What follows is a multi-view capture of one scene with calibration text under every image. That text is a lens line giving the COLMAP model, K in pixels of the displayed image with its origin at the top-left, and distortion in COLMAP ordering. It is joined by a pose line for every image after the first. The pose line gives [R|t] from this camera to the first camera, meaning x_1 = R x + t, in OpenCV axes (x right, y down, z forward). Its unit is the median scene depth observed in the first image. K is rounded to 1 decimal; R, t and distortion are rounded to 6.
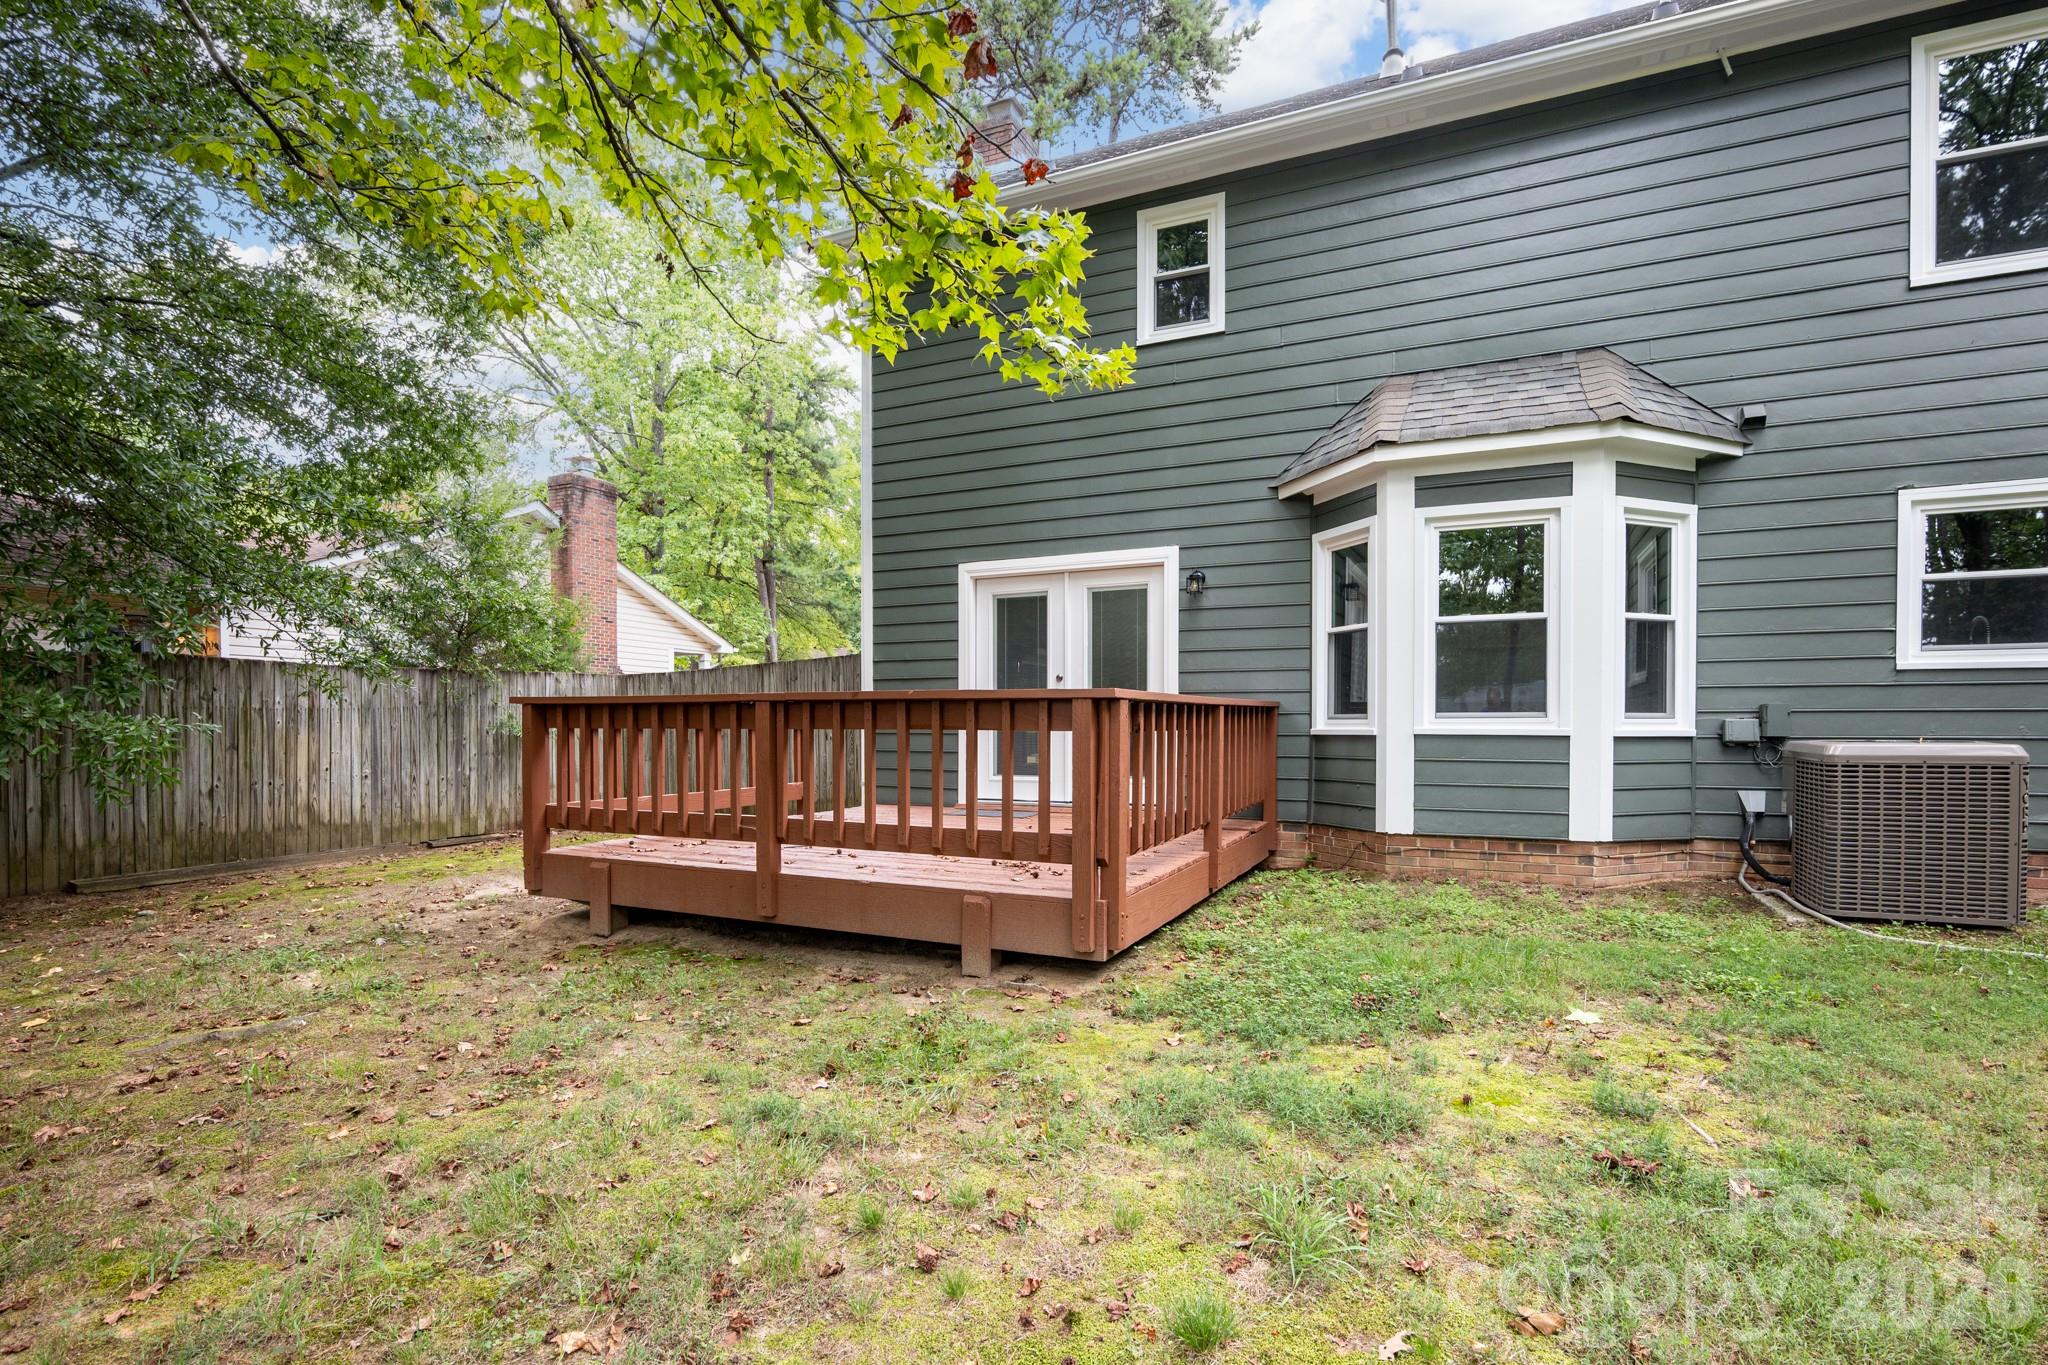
lens RADIAL K [[969.0, 0, 1028.4], [0, 969.0, 738.5], [0, 0, 1]] dist [-0.019975, -0.000074]
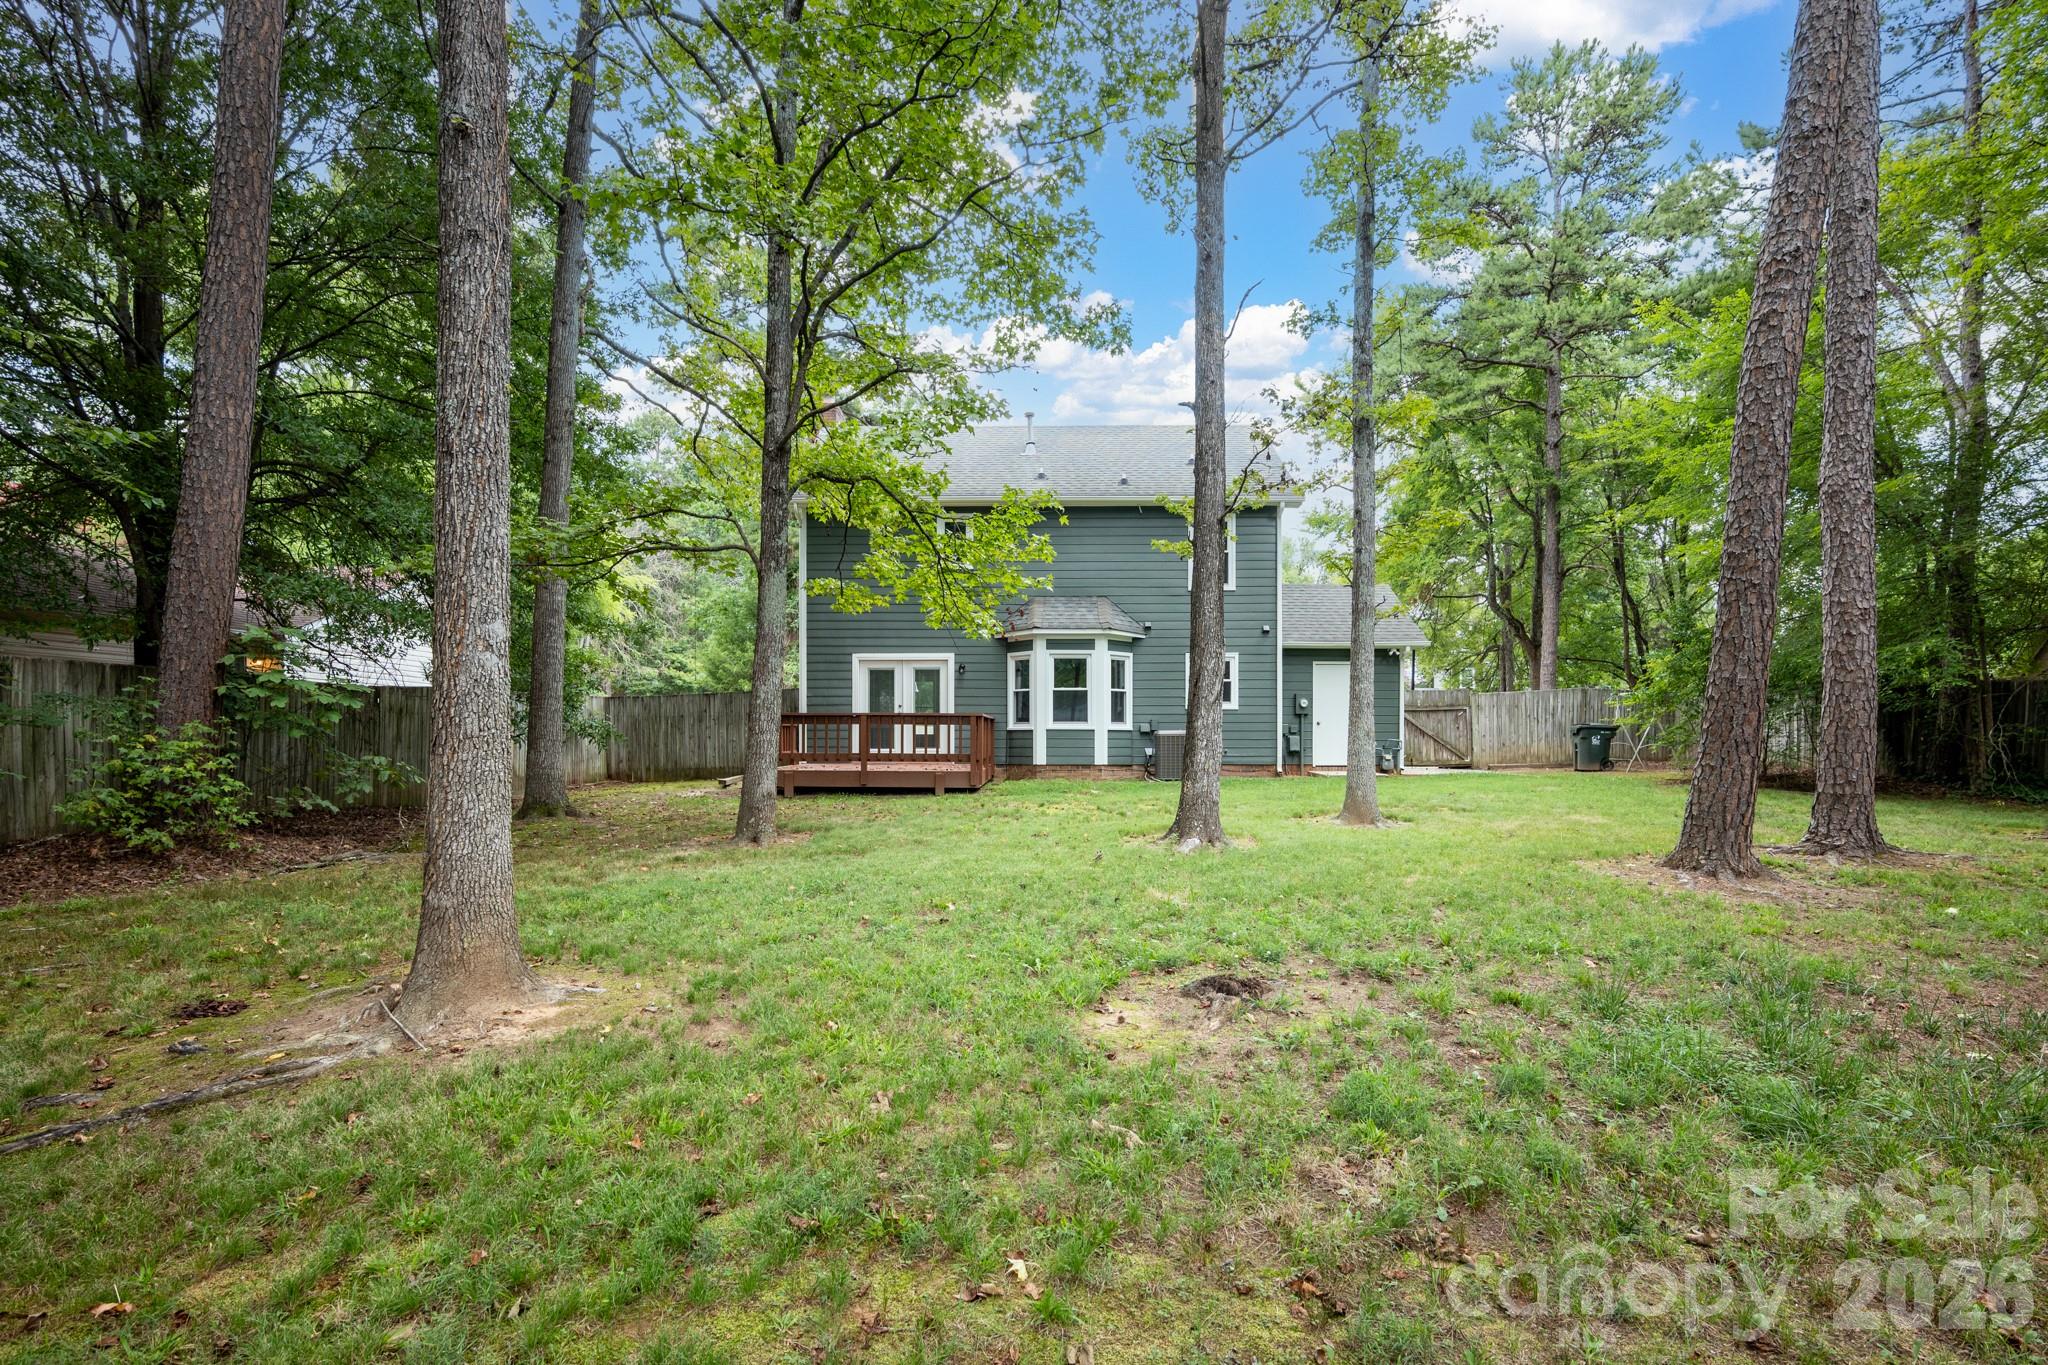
lens RADIAL K [[969.0, 0, 1028.4], [0, 969.0, 738.5], [0, 0, 1]] dist [-0.019975, -0.000074]
pose [[0.913079, 0.001073, 0.407781, -0.814477], [0.004977, 0.999893, -0.013776, 0.062163], [-0.407752, 0.014608, 0.912976, -1.588360]]
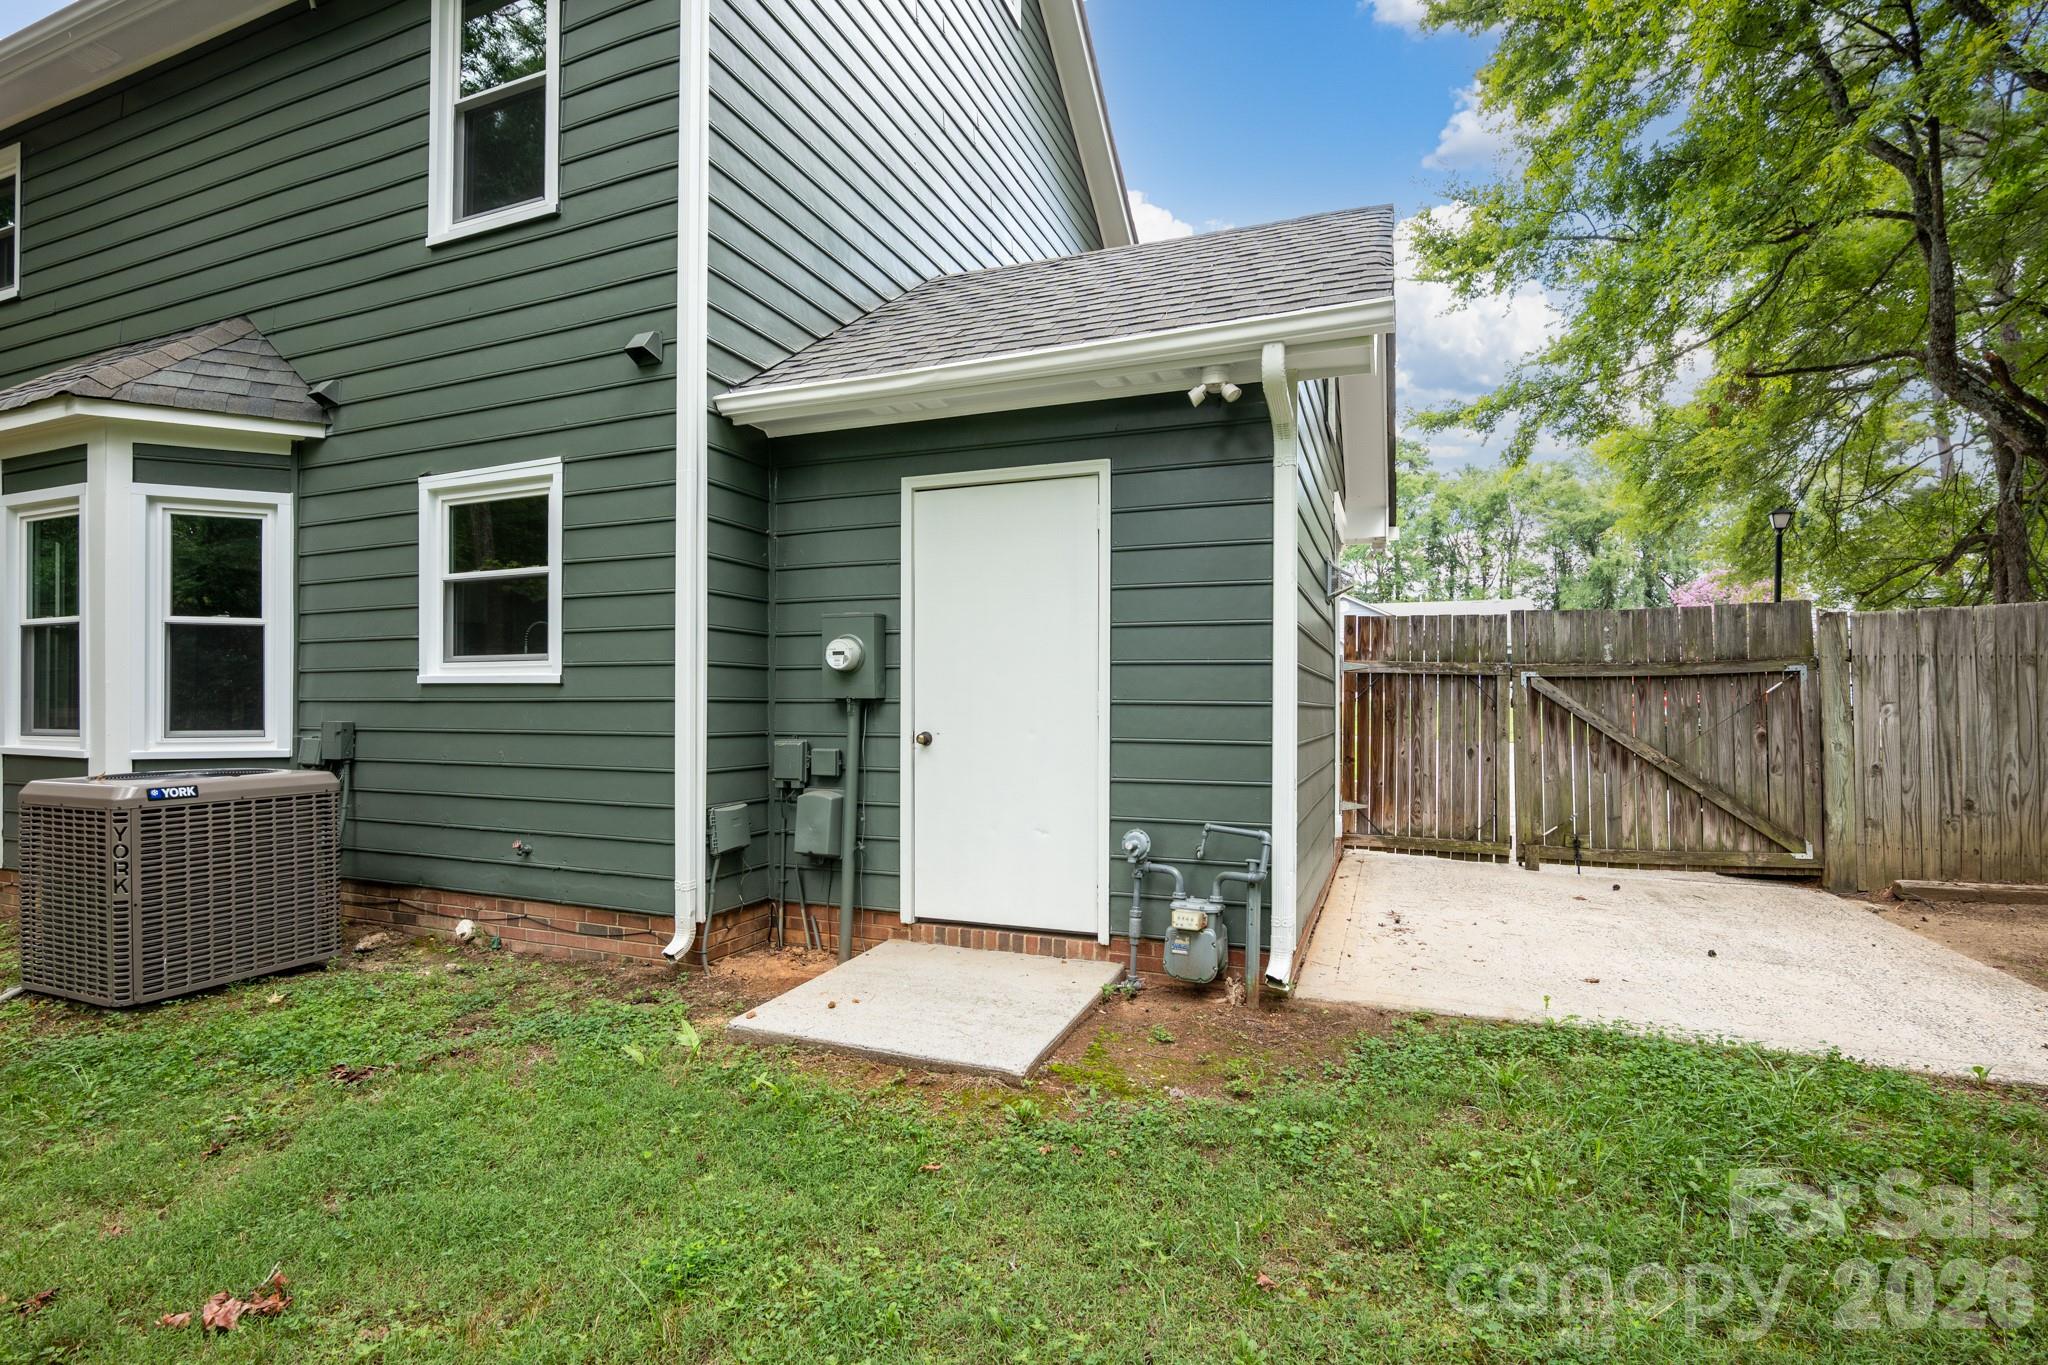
lens RADIAL K [[954.2, 0, 1019.4], [0, 954.2, 690.7], [0, 0, 1]] dist [-0.009351, 0.000120]
pose [[0.997981, 0.004155, 0.063377, 1.258500], [-0.002182, 0.999512, -0.031176, -0.035355], [-0.063476, 0.030975, 0.997503, 0.089767]]
